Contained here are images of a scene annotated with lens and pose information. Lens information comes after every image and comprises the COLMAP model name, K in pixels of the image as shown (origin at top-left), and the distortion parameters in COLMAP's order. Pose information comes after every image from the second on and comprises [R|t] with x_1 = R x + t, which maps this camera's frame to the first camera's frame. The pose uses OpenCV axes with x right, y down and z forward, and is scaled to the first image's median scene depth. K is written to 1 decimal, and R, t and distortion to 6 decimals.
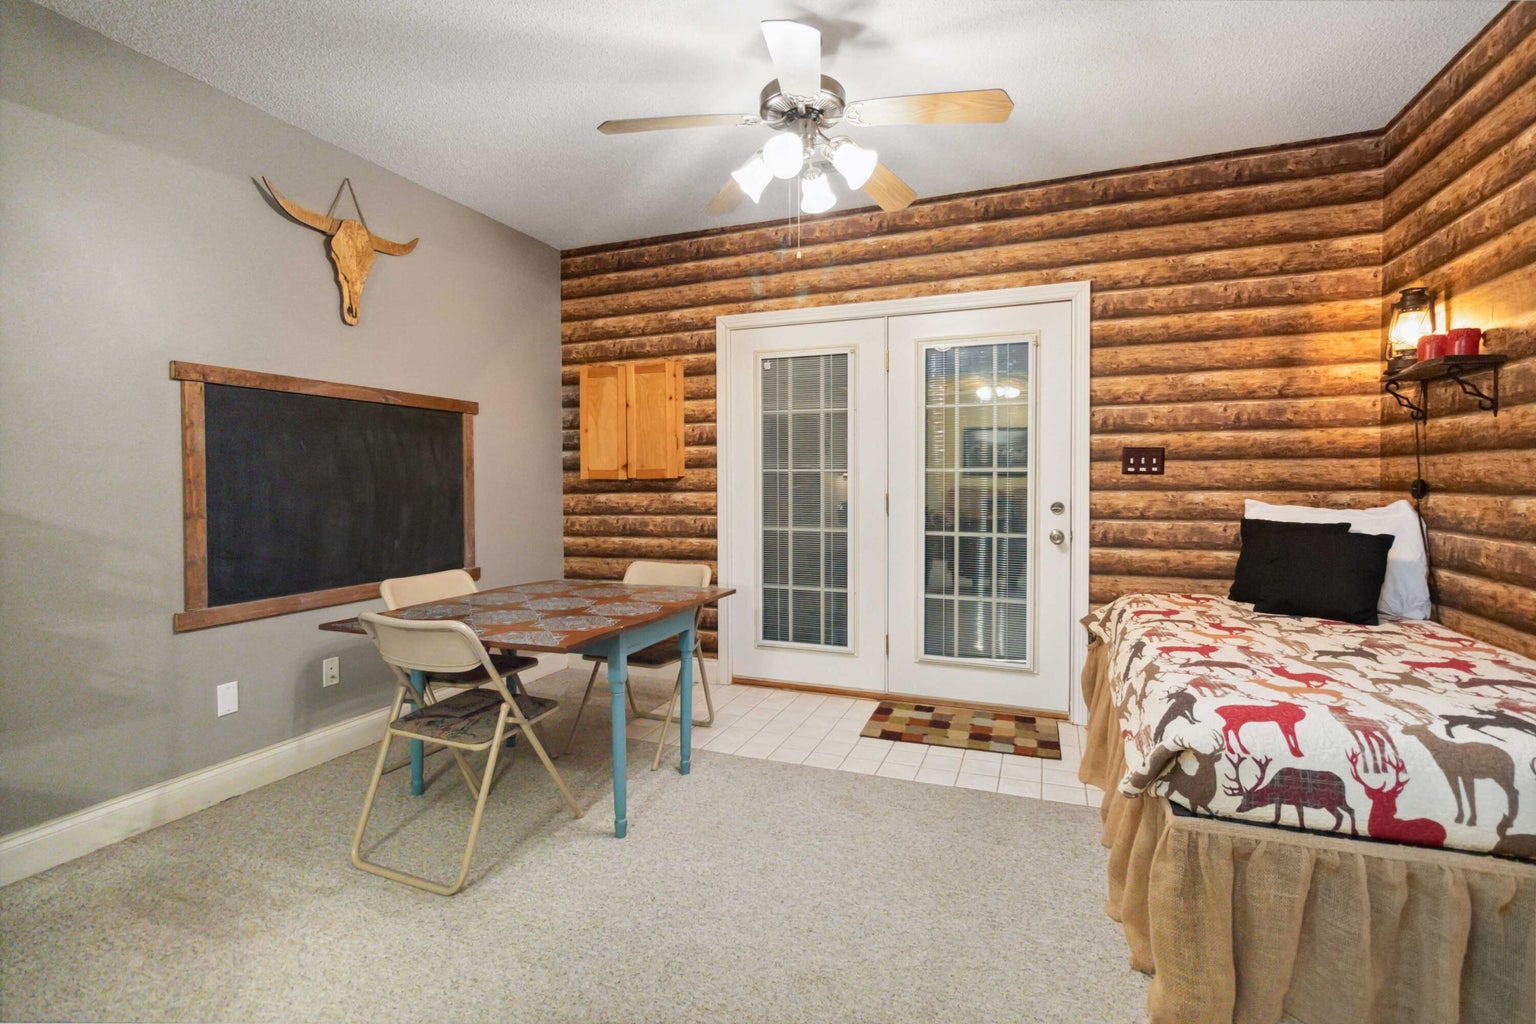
lens RADIAL K [[714.4, 0, 766.7], [0, 714.4, 490.1], [0, 0, 1]] dist [0.002851, 0.000954]
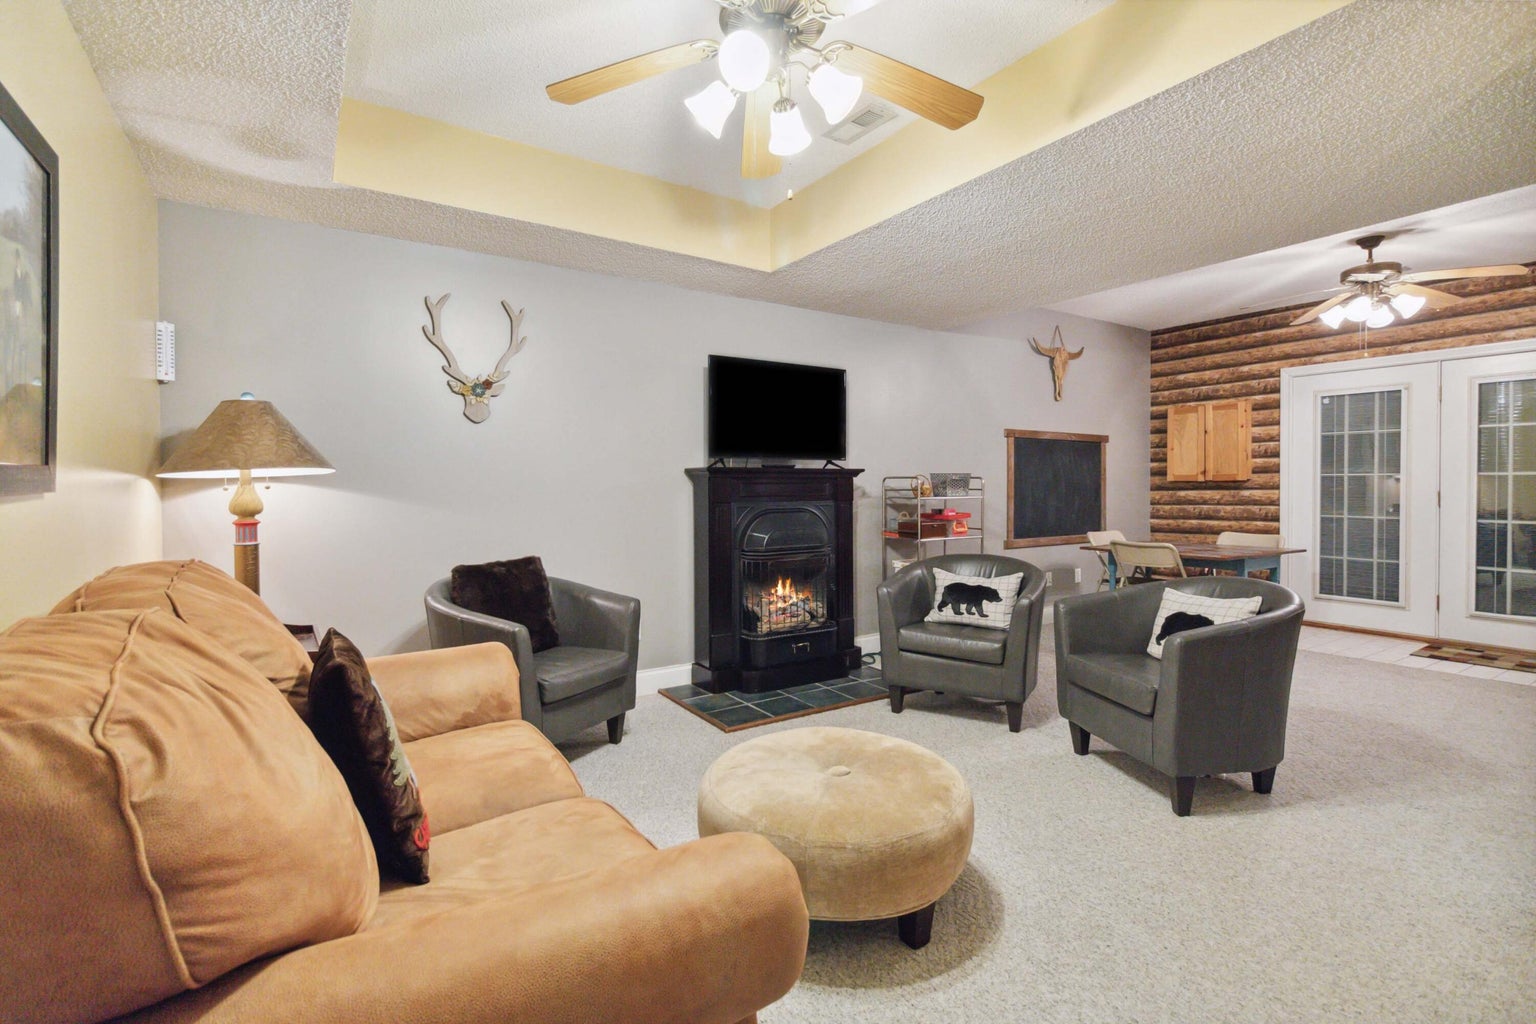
lens RADIAL K [[707.7, 0, 768.1], [0, 707.7, 494.8], [0, 0, 1]] dist [-0.000143, 0.000549]
pose [[0.816273, 0.009529, -0.577588, -0.102101], [-0.008769, 0.999953, 0.004105, 0.018661], [0.577600, 0.001714, 0.816318, -0.893801]]
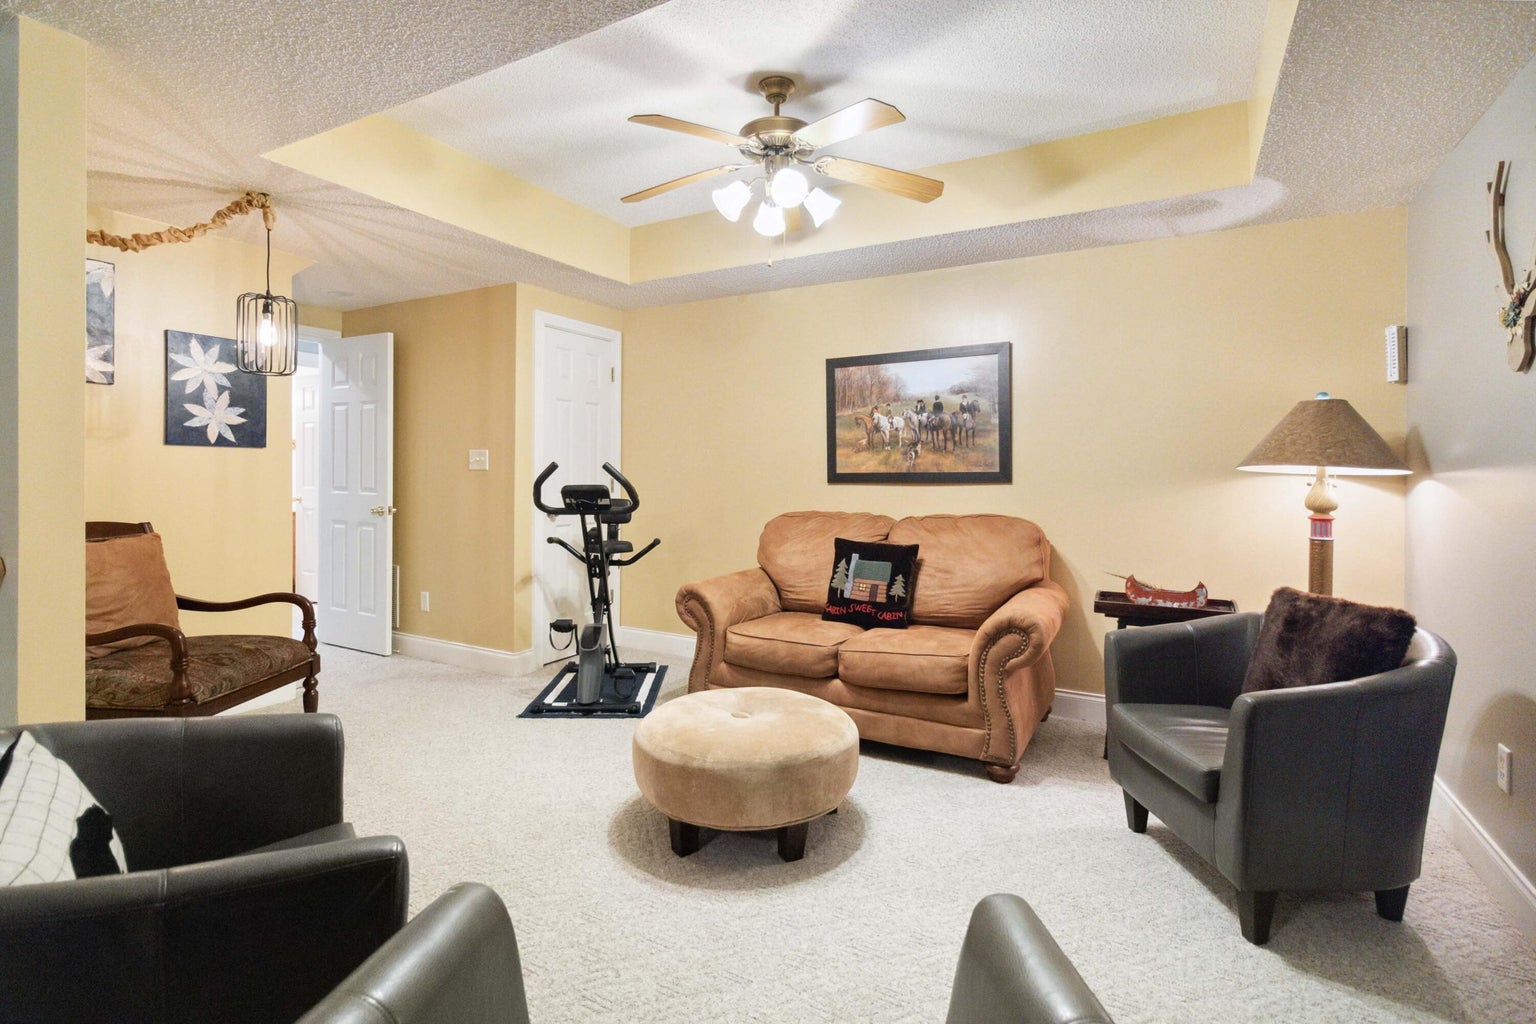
lens RADIAL K [[722.1, 0, 768.1], [0, 722.1, 479.1], [0, 0, 1]] dist [0.001259, 0.000330]
pose [[-0.991085, -0.001749, 0.133221, -0.501625], [0.001076, 0.999776, 0.021125, -0.004800], [-0.133228, 0.021080, -0.990861, 0.298881]]
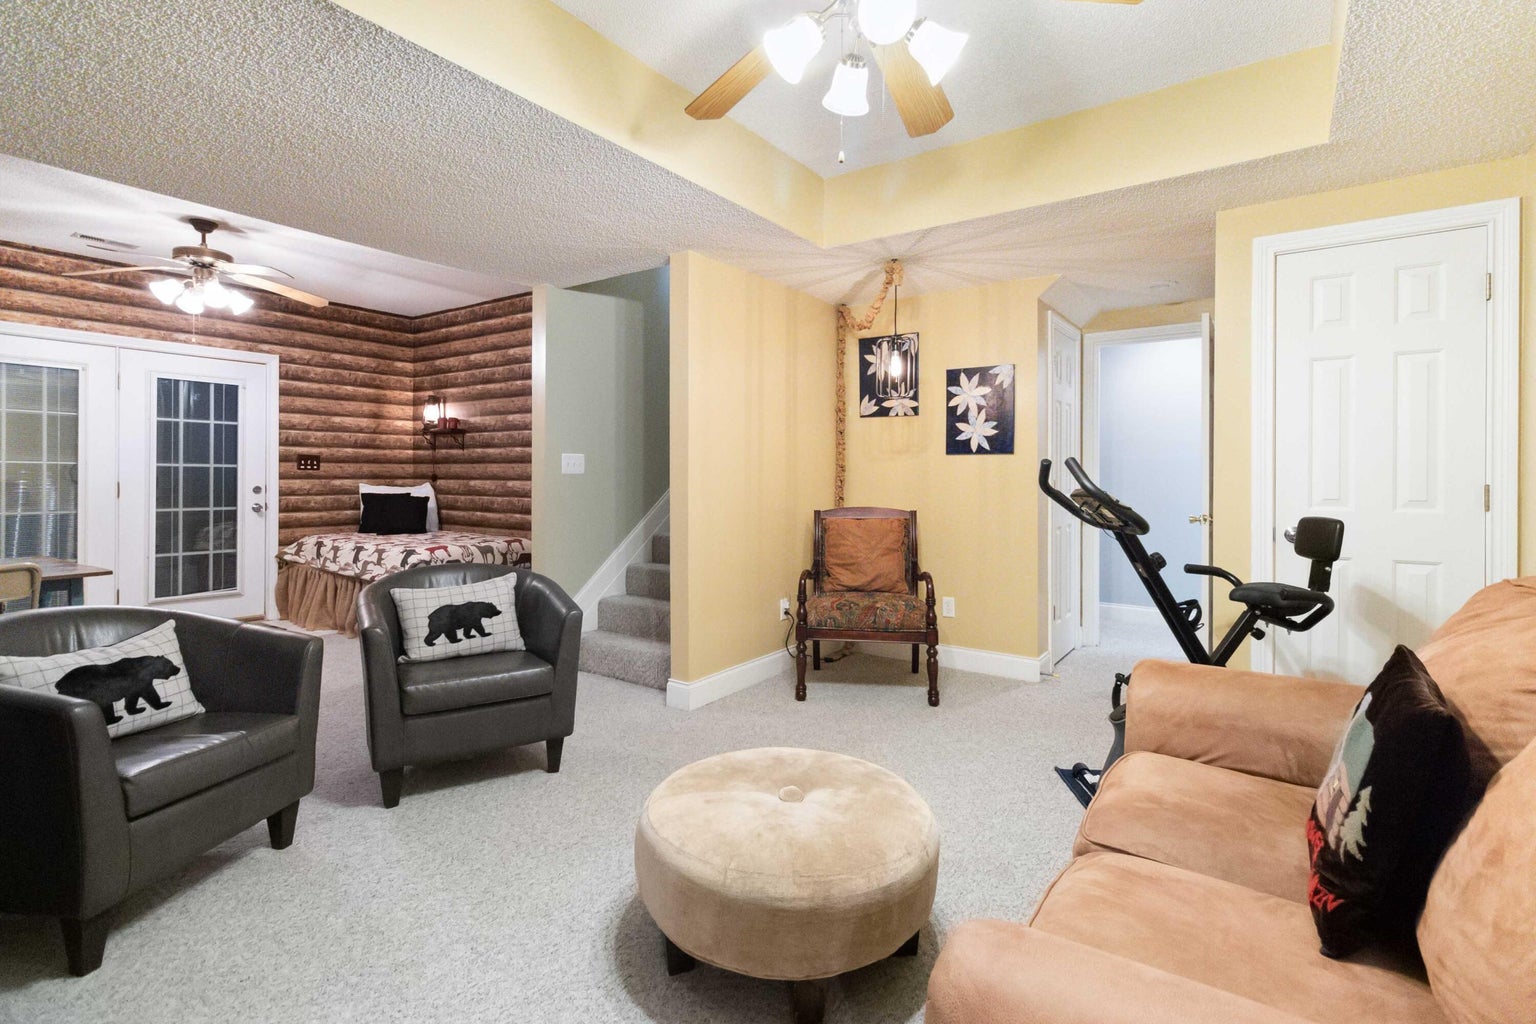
lens RADIAL K [[722.1, 0, 768.1], [0, 722.1, 479.1], [0, 0, 1]] dist [0.001259, 0.000330]
pose [[0.234217, 0.000440, 0.972184, -0.900382], [0.007437, 0.999970, -0.002244, 0.012686], [-0.972156, 0.007756, 0.234207, -0.505343]]
